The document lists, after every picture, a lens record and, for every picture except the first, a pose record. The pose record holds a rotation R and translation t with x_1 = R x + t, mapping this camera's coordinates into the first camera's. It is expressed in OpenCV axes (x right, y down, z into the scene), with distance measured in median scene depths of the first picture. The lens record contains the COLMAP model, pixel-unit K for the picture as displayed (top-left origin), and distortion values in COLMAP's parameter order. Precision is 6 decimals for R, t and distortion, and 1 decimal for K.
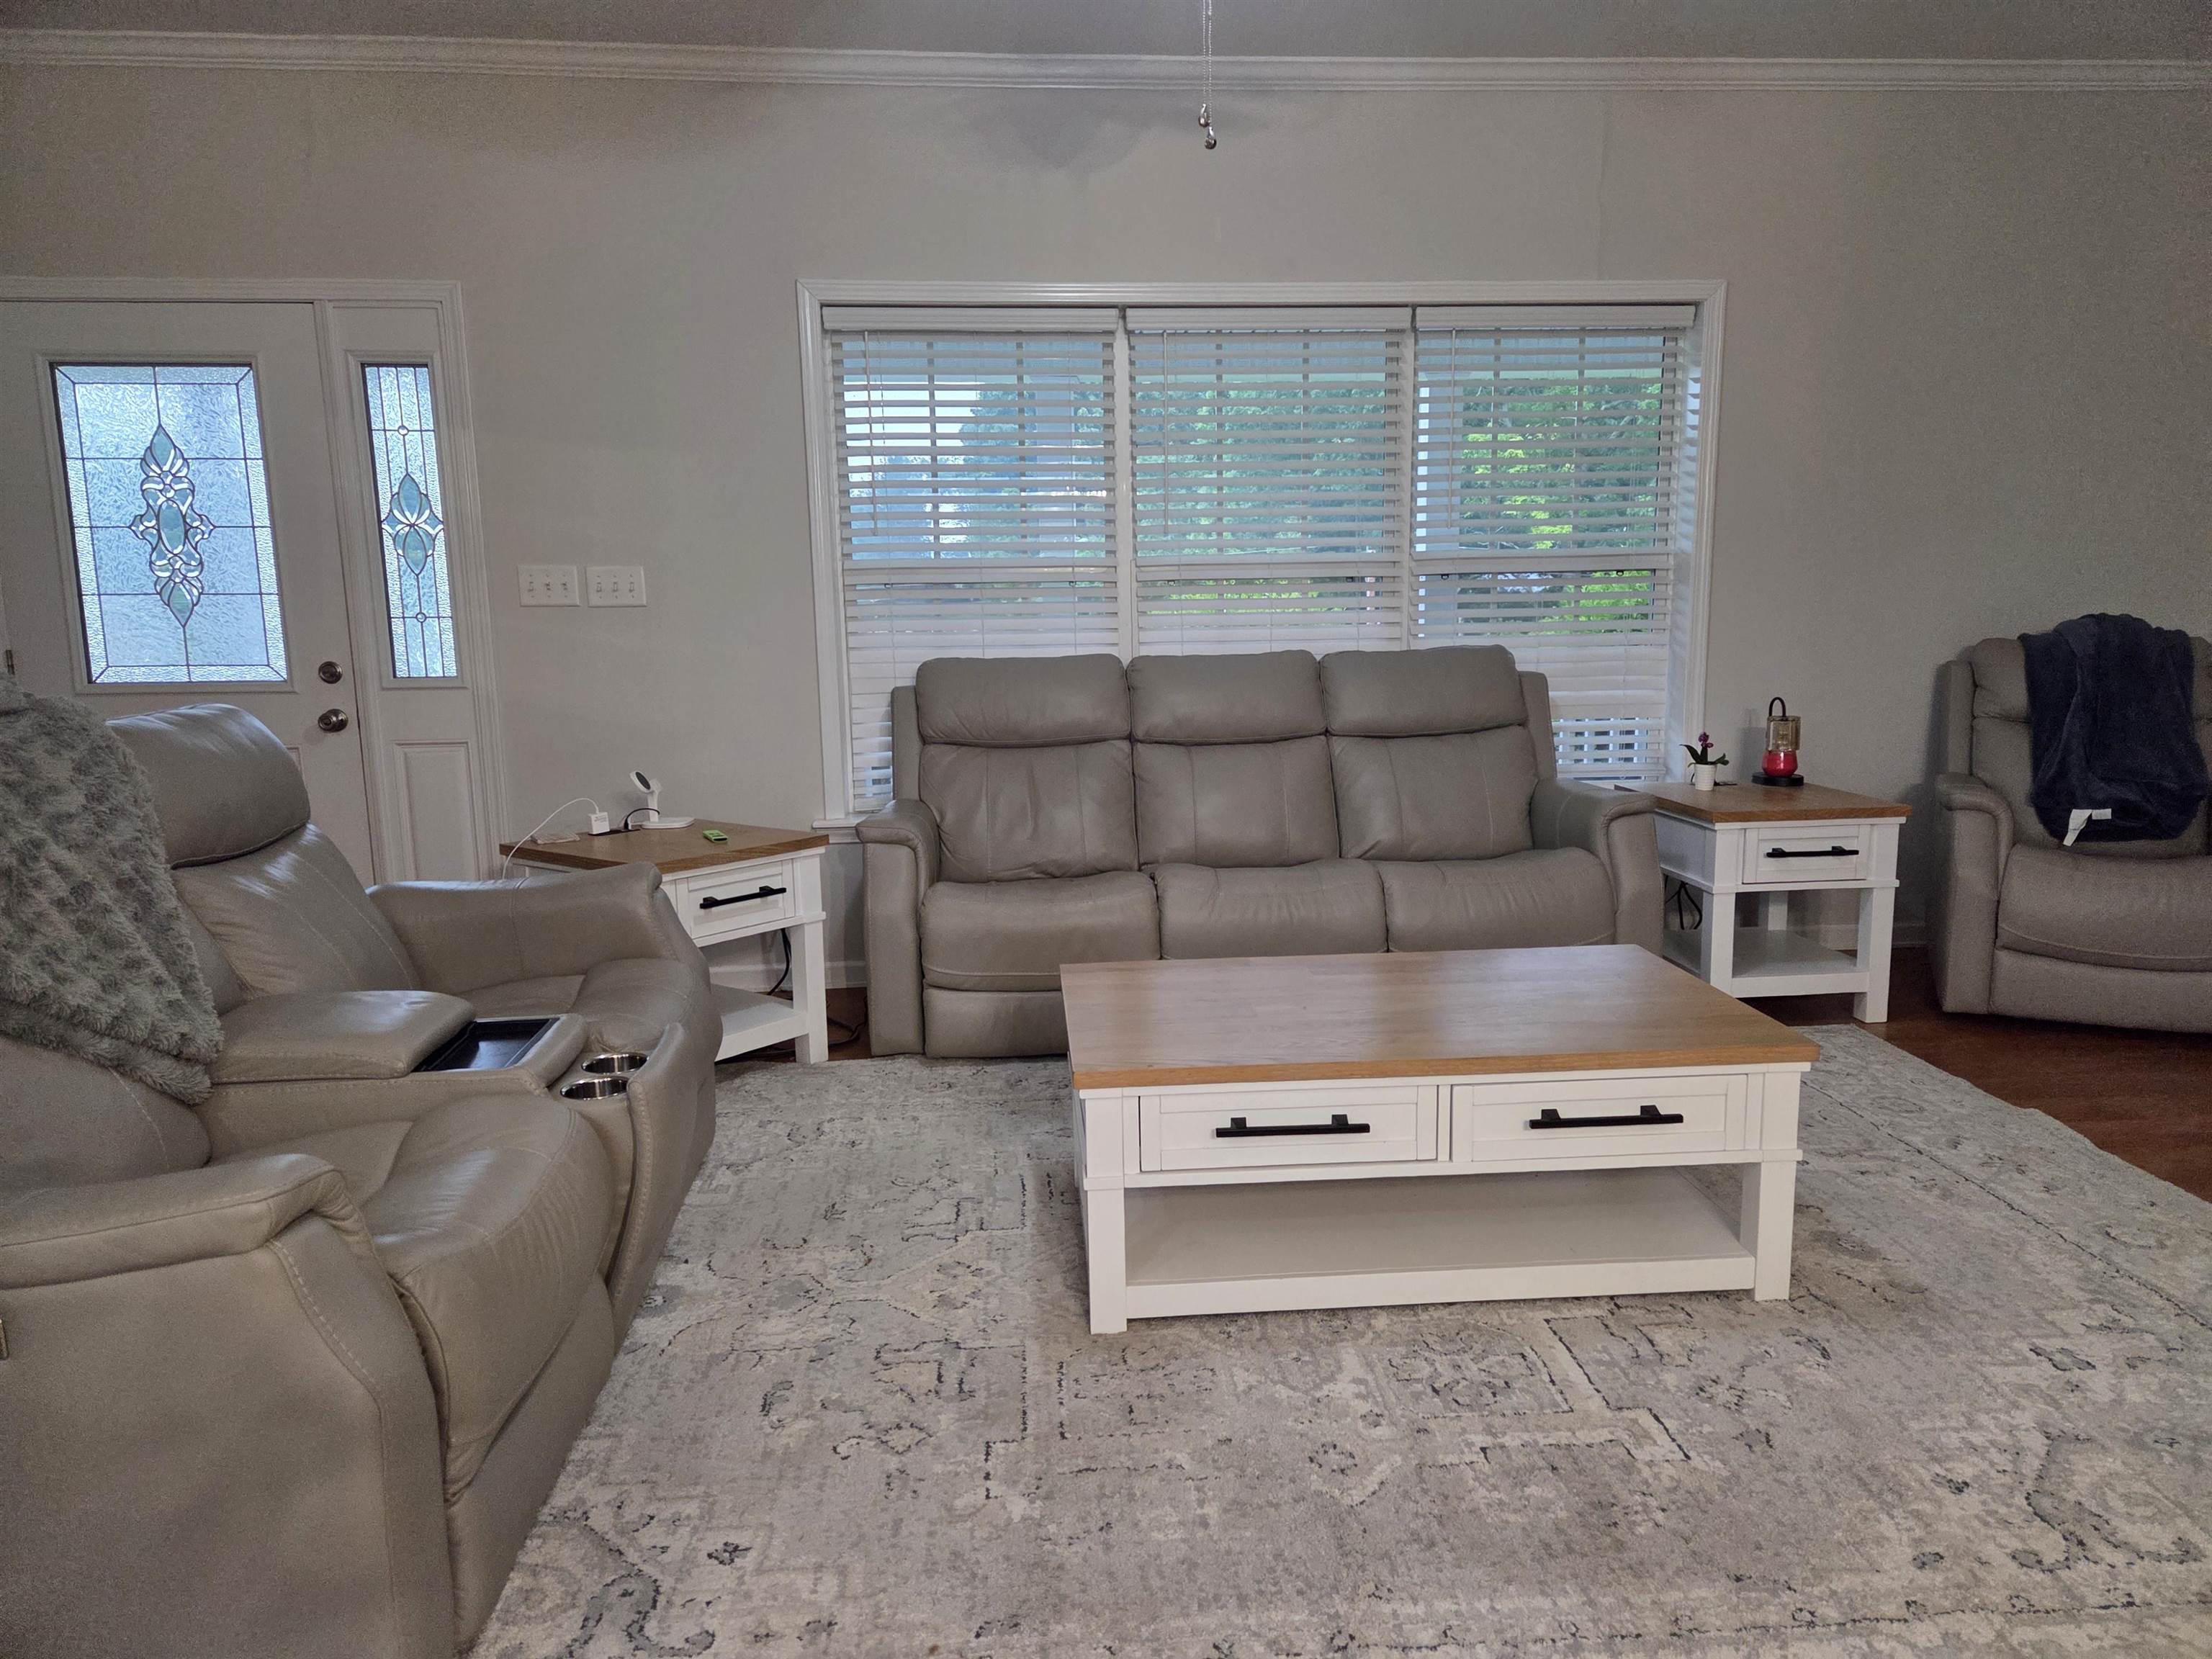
lens RADIAL K [[1471.0, 0, 1124.1], [0, 1471.0, 832.9], [0, 0, 1]] dist [0.082708, -0.066055]
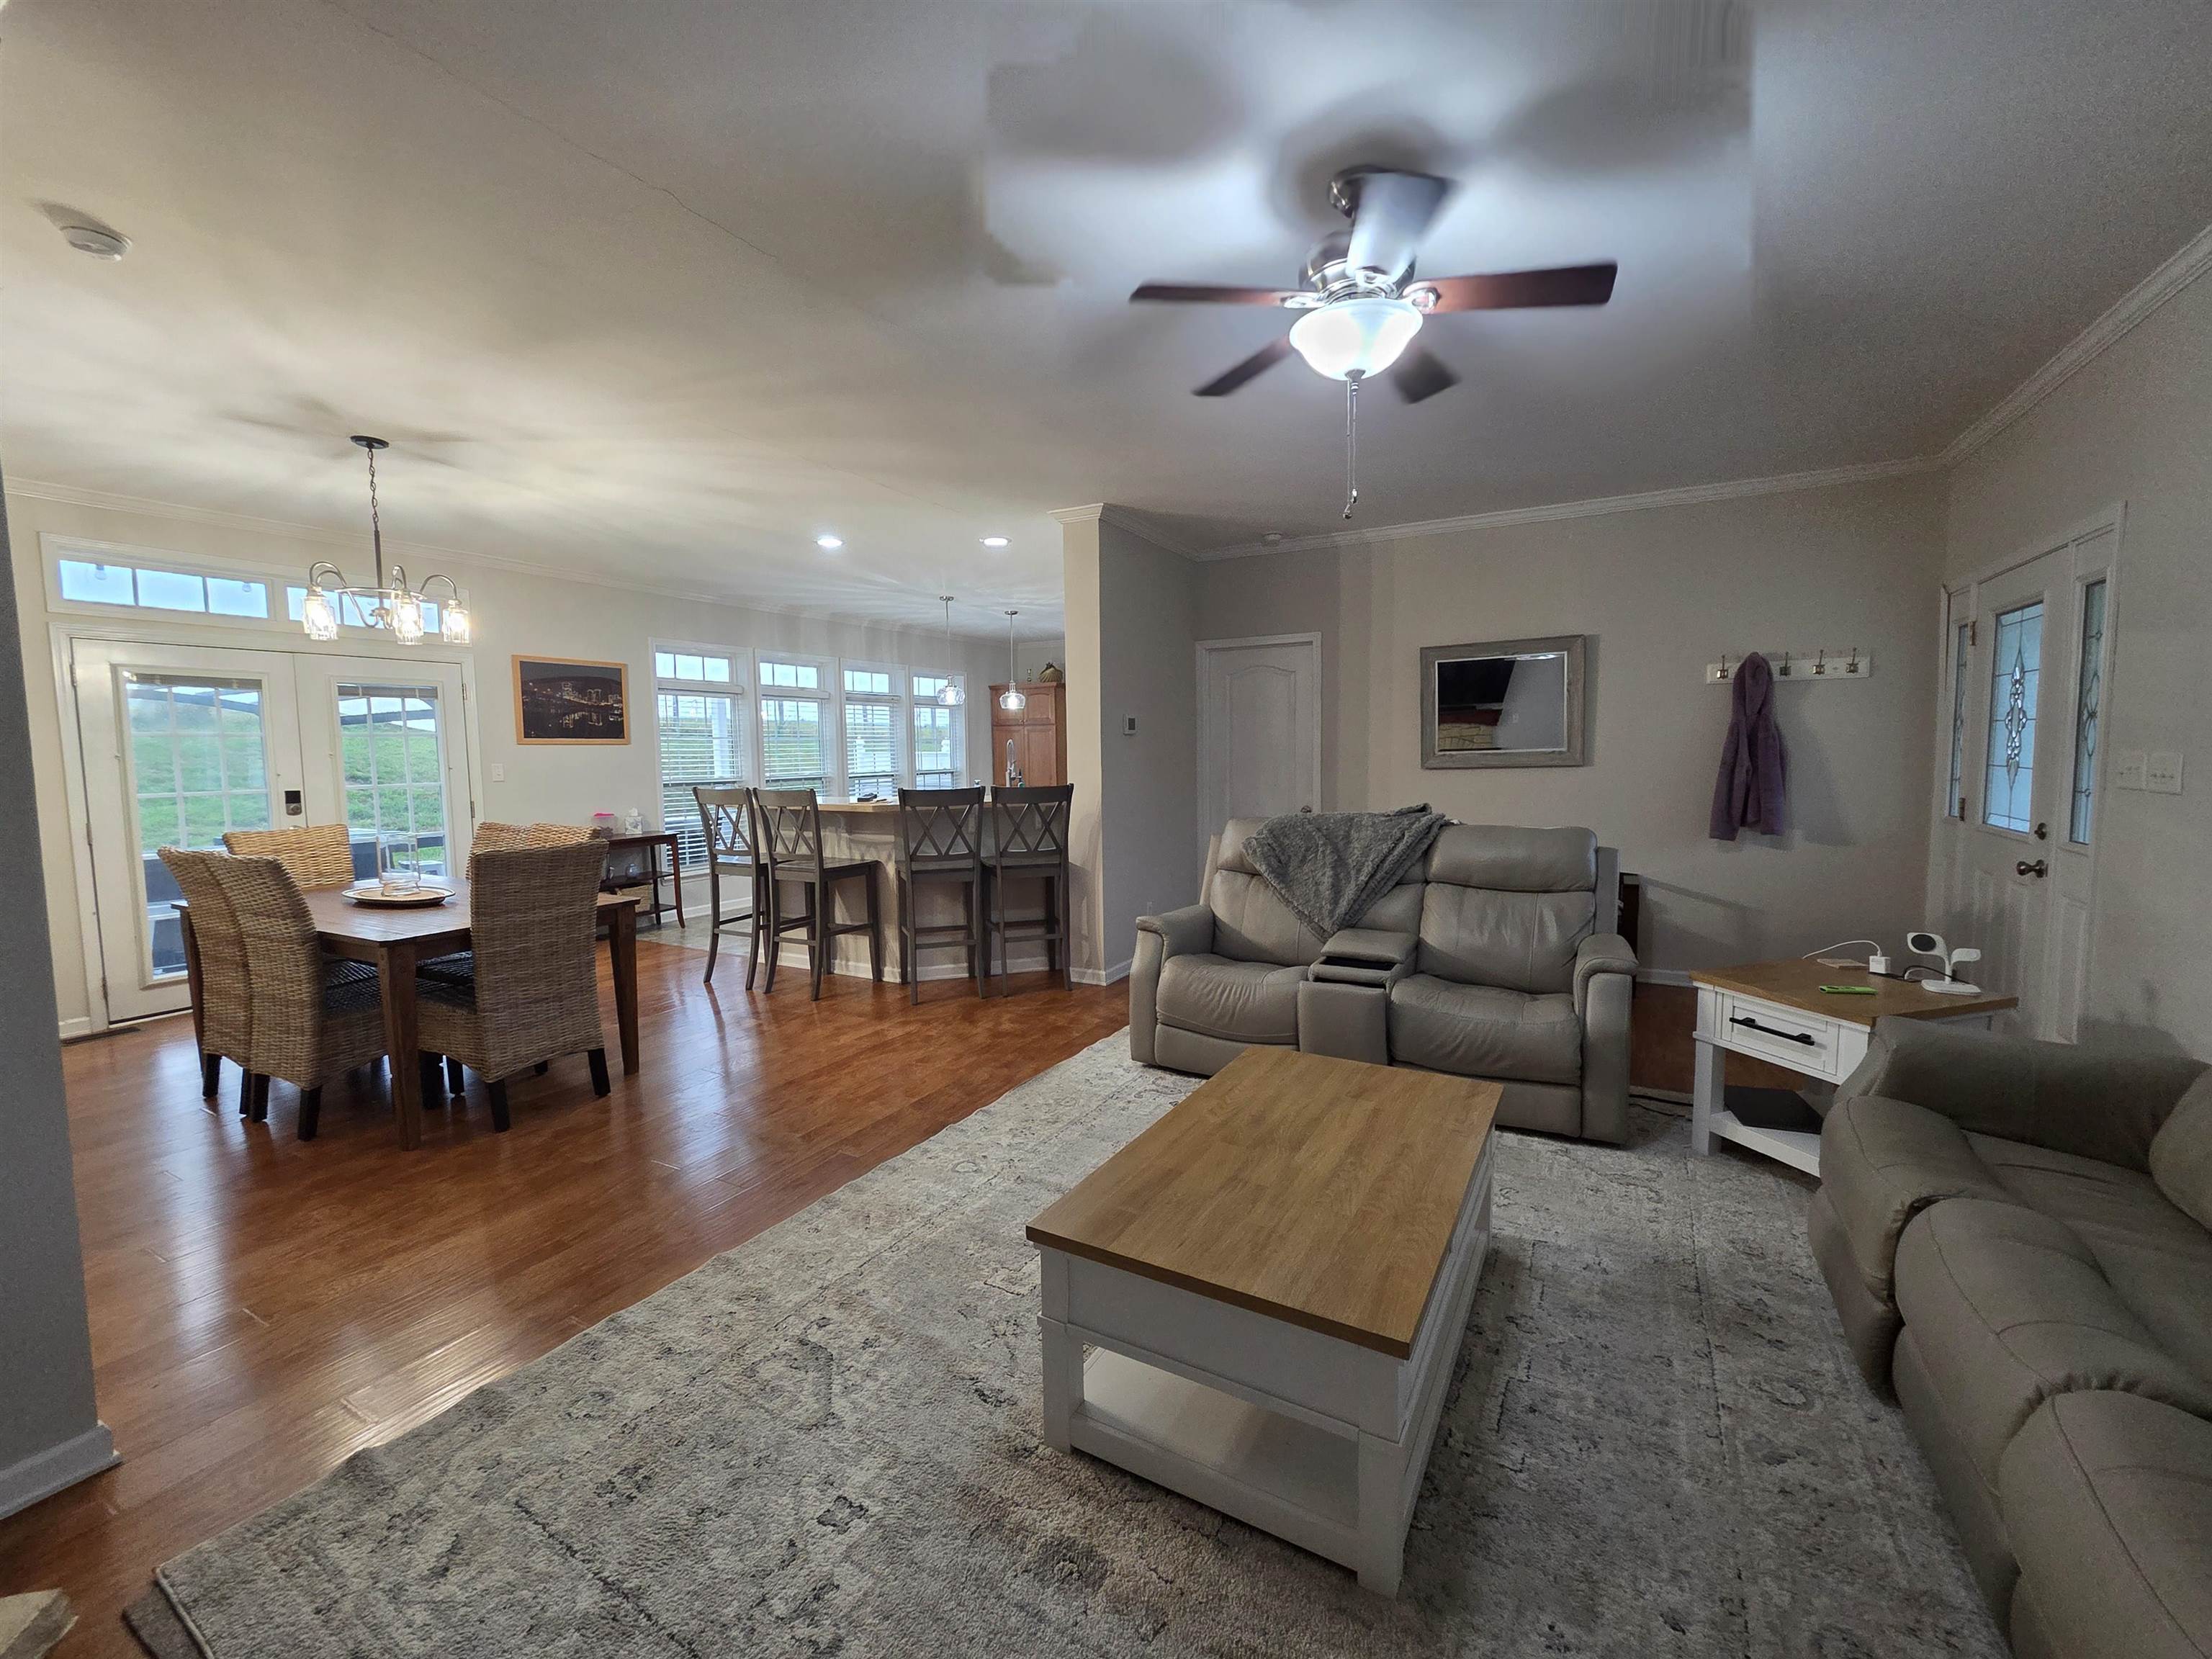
lens RADIAL K [[901.7, 0, 1101.8], [0, 901.7, 819.4], [0, 0, 1]] dist [0.002995, -0.000156]
pose [[-0.564561, 0.087888, -0.820699, 0.706522], [-0.106792, 0.978179, 0.178215, -0.217408], [0.818454, 0.188258, -0.542856, 0.984826]]
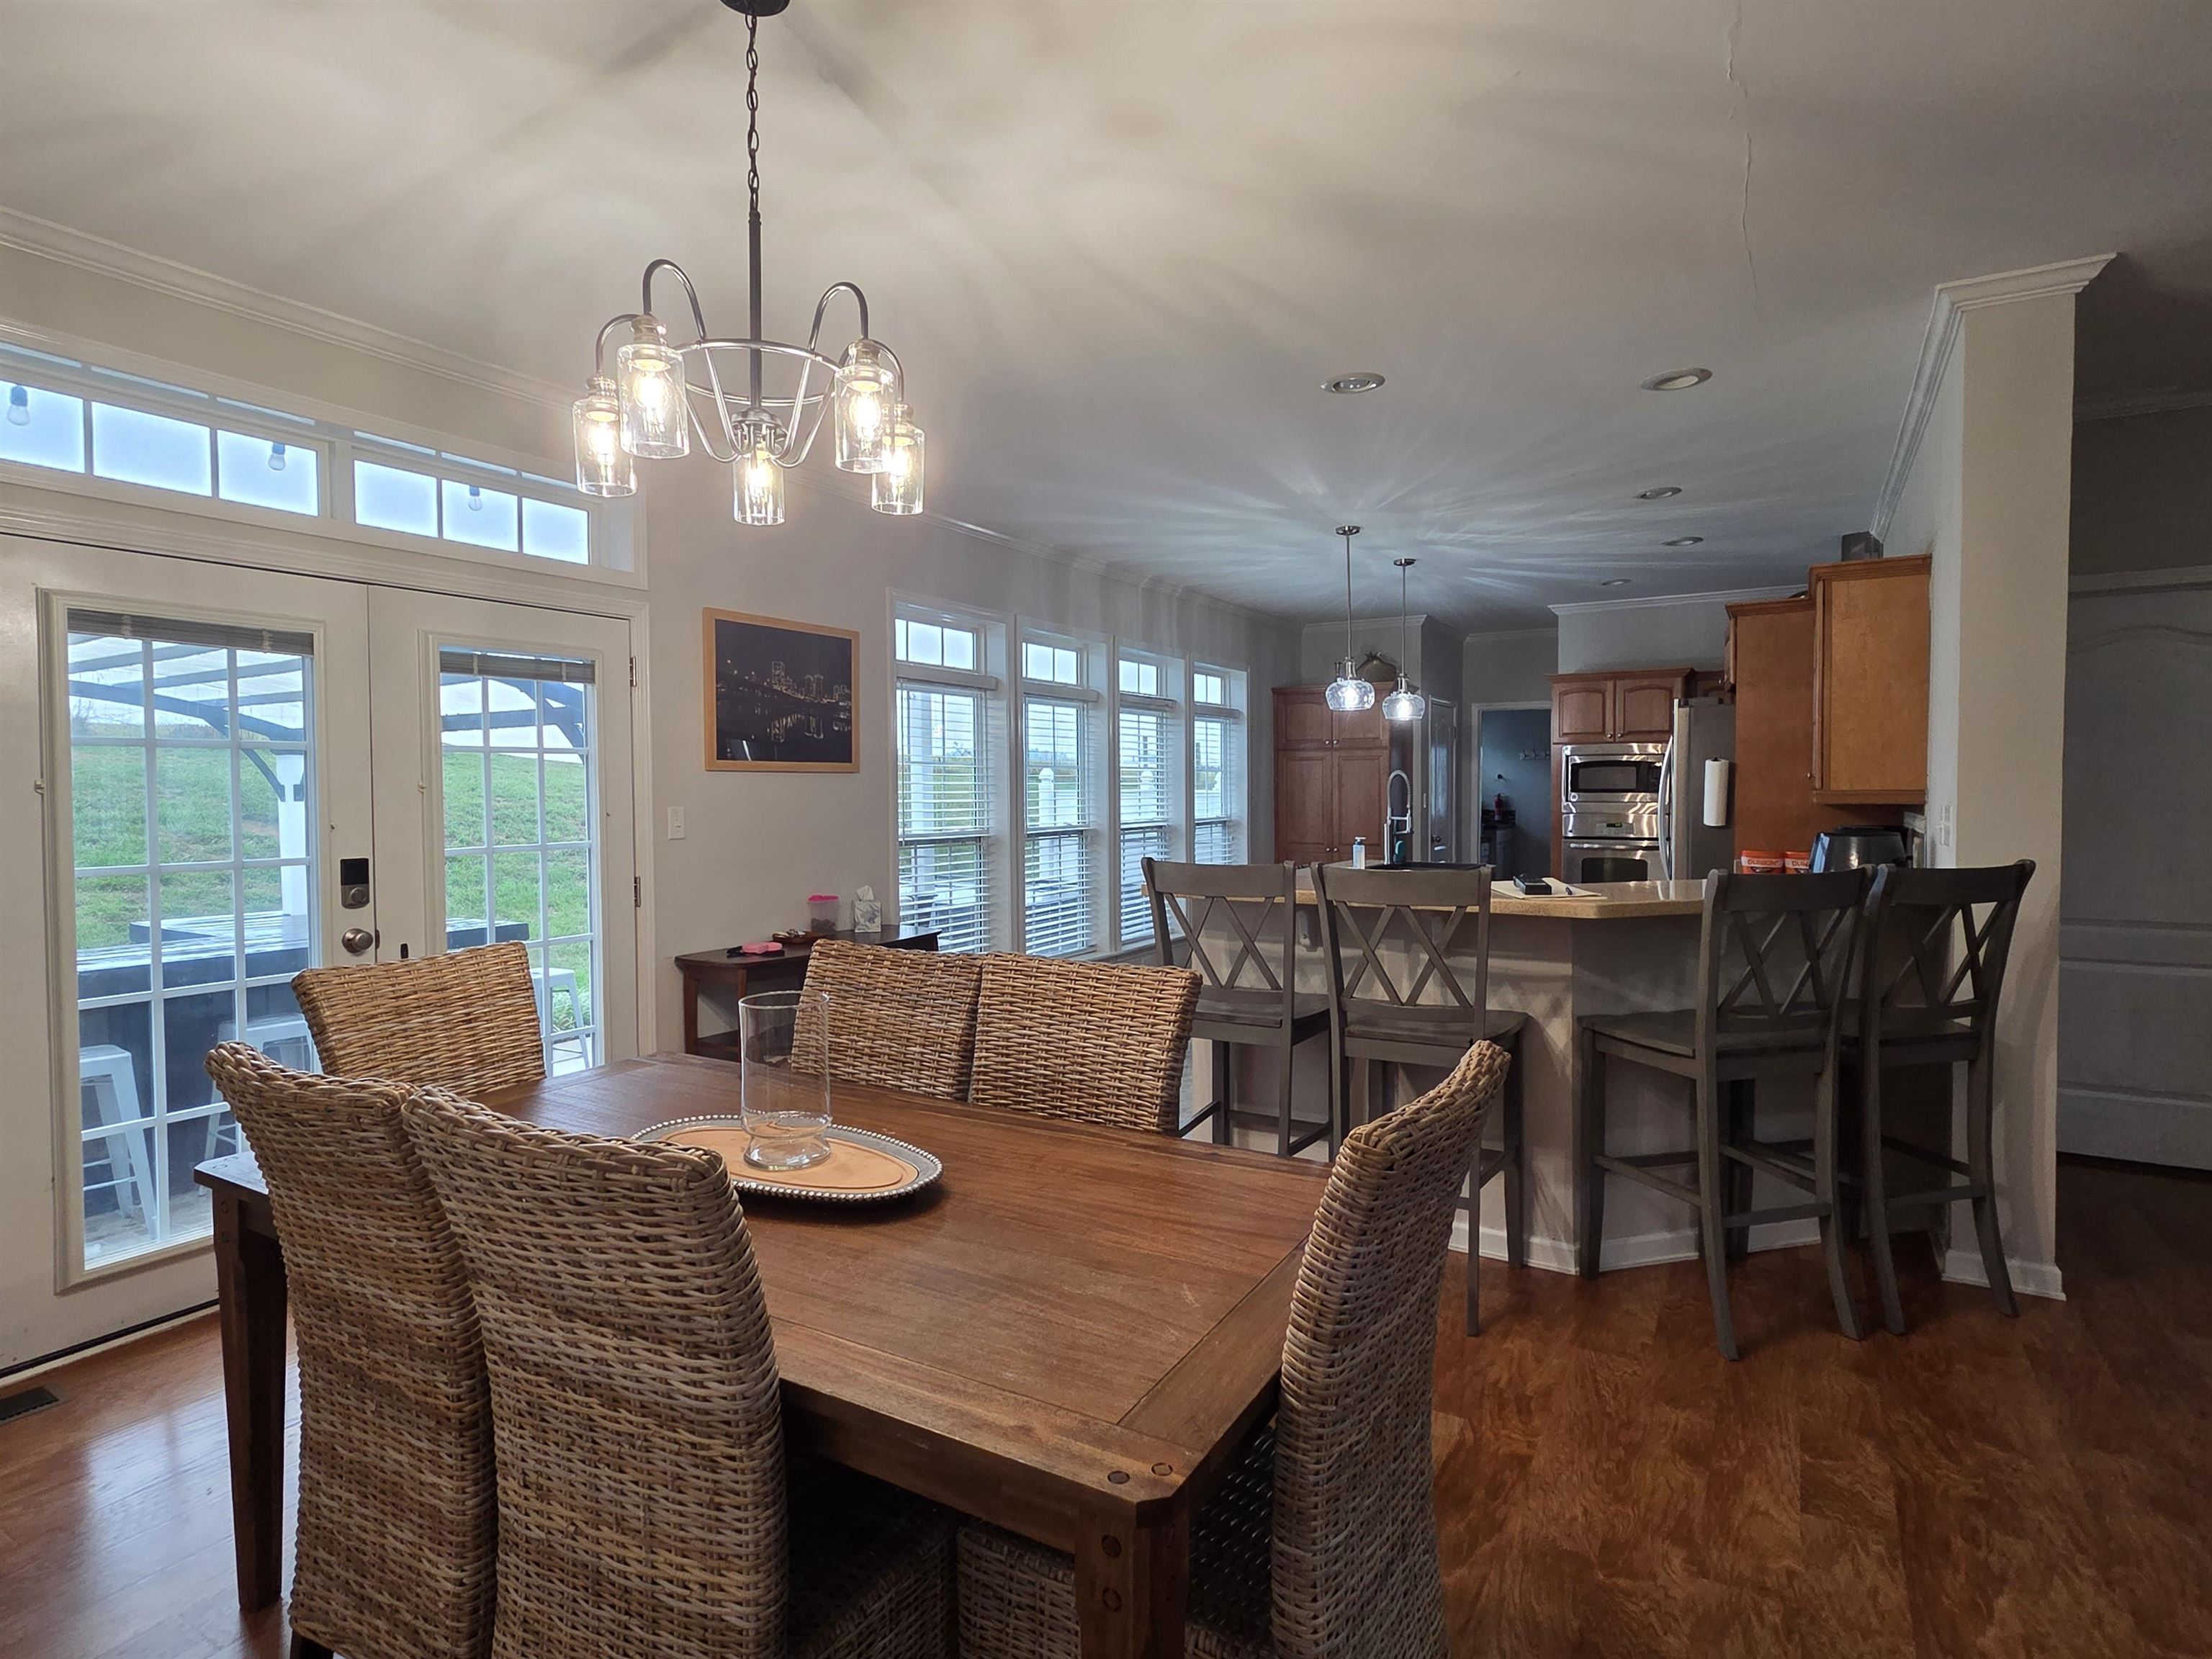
lens RADIAL K [[1151.0, 0, 1097.8], [0, 1151.0, 824.9], [0, 0, 1]] dist [-0.000718, 0.002374]
pose [[-0.596319, 0.045274, -0.801470, 0.620682], [-0.109667, 0.984453, 0.137206, -0.072253], [0.795221, 0.169713, -0.582083, 0.059517]]
